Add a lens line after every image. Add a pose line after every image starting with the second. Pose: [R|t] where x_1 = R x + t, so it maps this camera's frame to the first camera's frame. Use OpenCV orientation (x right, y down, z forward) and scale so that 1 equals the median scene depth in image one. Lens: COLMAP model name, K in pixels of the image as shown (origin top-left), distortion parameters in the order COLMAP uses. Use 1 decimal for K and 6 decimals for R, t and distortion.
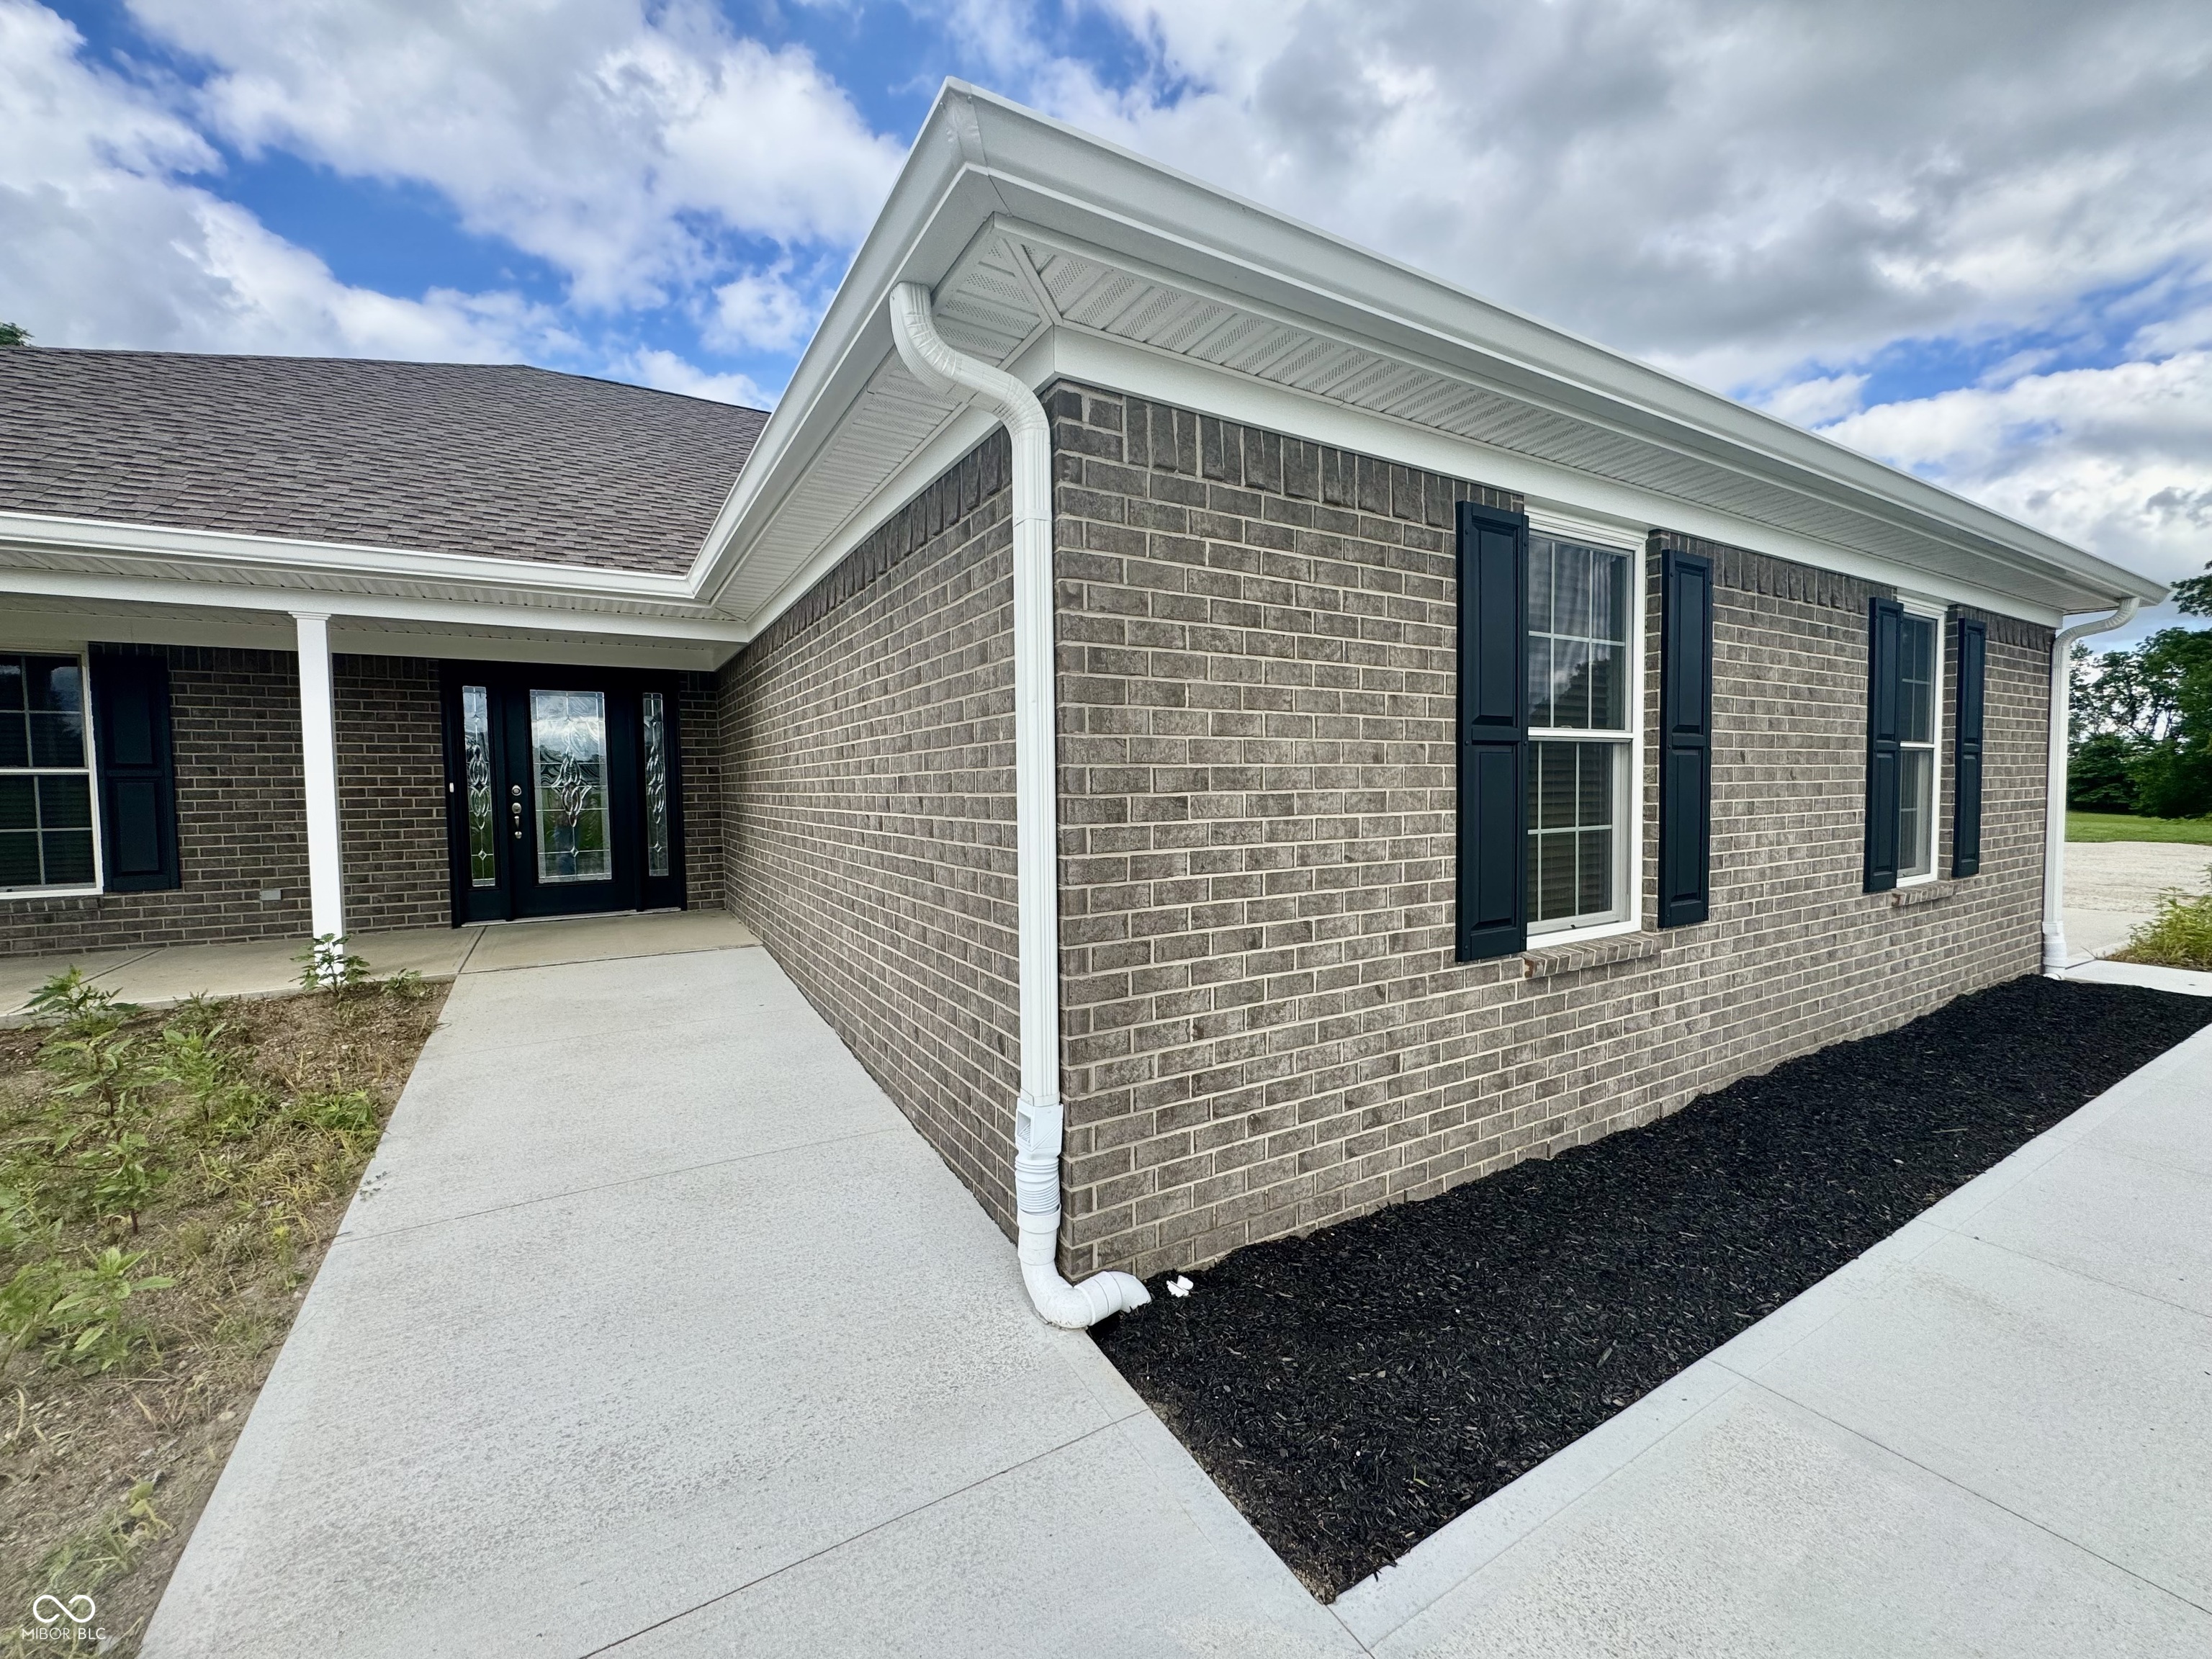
lens RADIAL K [[885.7, 0, 1098.8], [0, 885.7, 818.1], [0, 0, 1]] dist [-0.000061, -0.000228]
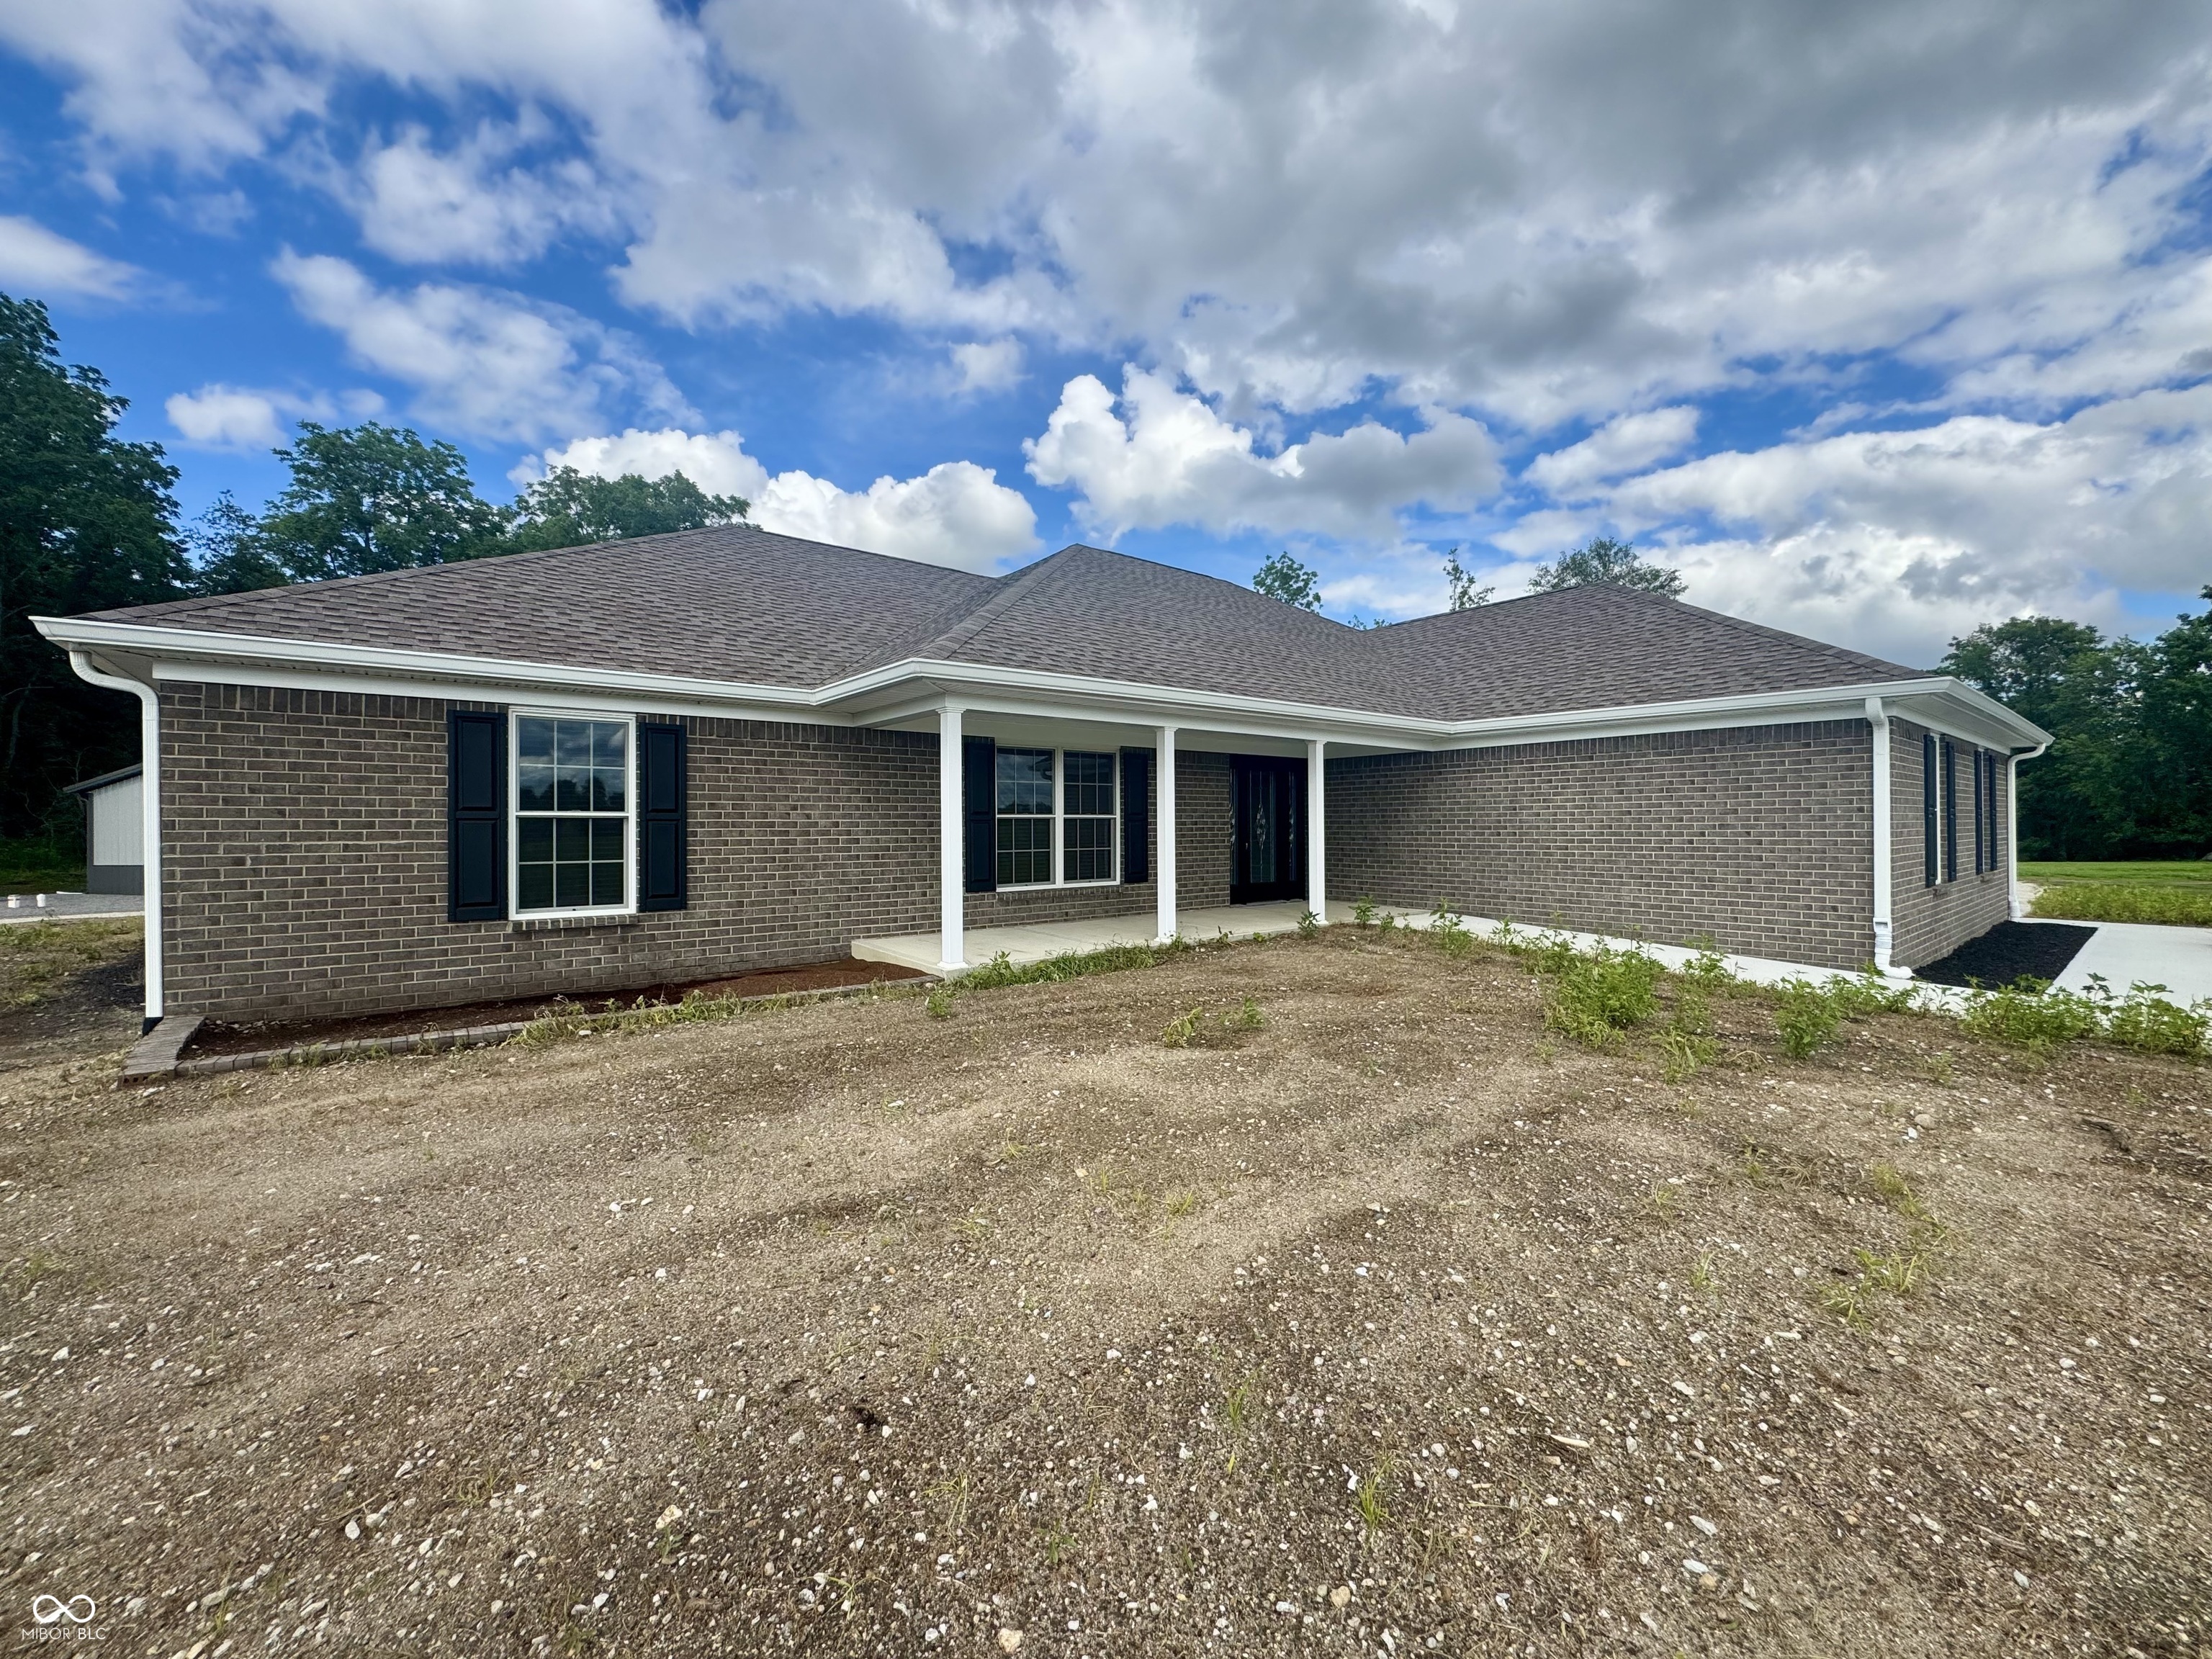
lens RADIAL K [[885.7, 0, 1117.8], [0, 885.7, 814.7], [0, 0, 1]] dist [-0.000061, -0.000228]
pose [[0.987687, 0.006931, 0.156288, -1.233224], [0.001834, 0.998436, -0.055869, 0.037558], [-0.156431, 0.055468, 0.986130, -0.683612]]
